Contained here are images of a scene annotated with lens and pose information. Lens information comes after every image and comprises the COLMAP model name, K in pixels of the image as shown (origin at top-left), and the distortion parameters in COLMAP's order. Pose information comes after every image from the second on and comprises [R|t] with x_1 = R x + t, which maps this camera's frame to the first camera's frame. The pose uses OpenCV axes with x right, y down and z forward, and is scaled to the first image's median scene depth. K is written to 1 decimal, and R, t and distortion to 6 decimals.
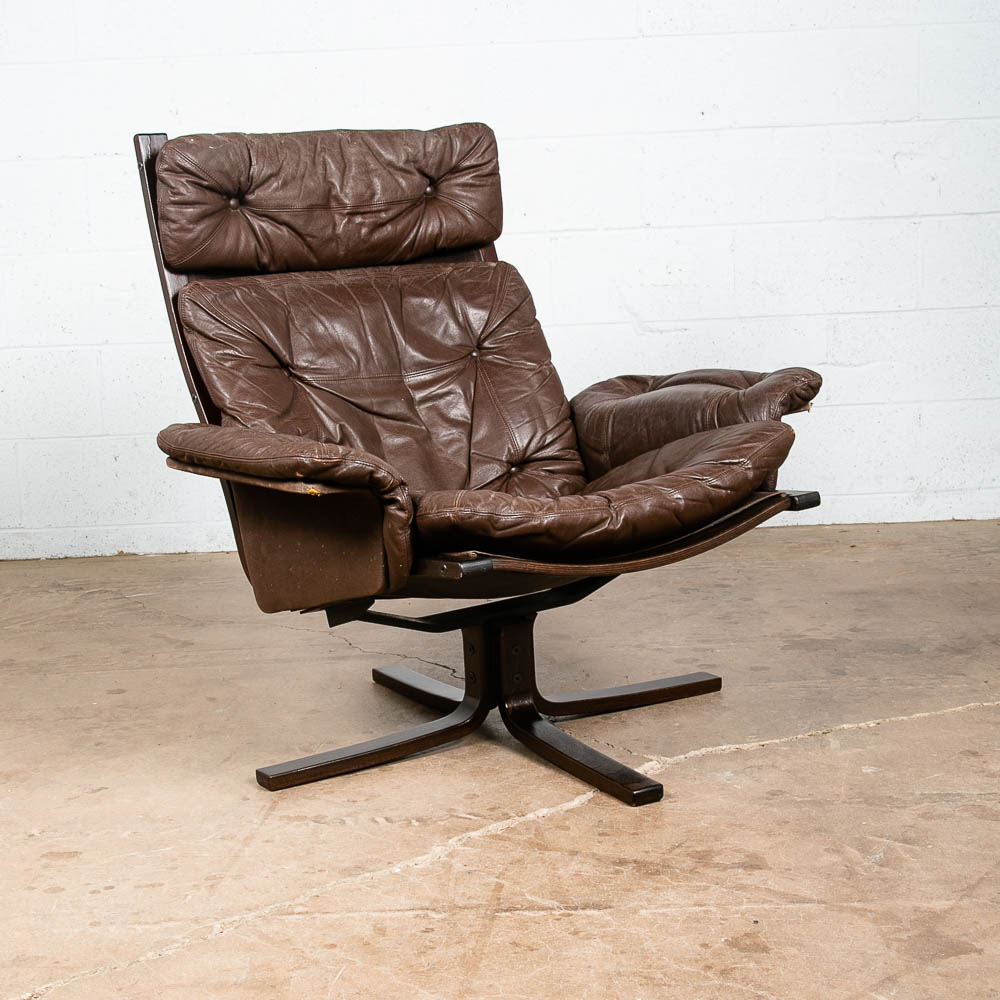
lens RADIAL K [[1744.1, 0, 512.1], [0, 1744.1, 541.9], [0, 0, 1]] dist [0.001805, 0.125299]
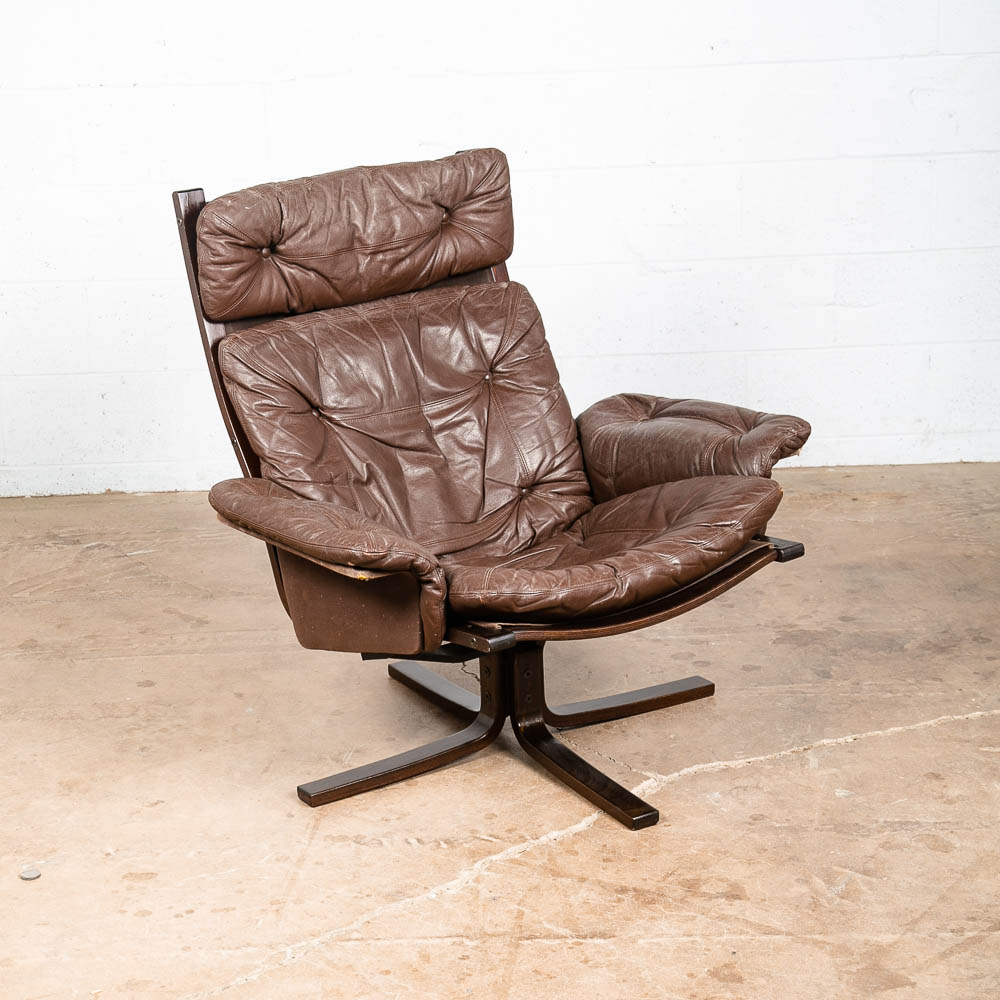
lens RADIAL K [[2193.9, 0, 497.1], [0, 2193.9, 528.9], [0, 0, 1]] dist [0.141987, 0.074586]
pose [[0.999916, 0.006078, 0.011469, -0.034494], [-0.007373, 0.993173, 0.116415, -0.195266], [-0.010684, -0.116490, 0.993134, -0.380115]]
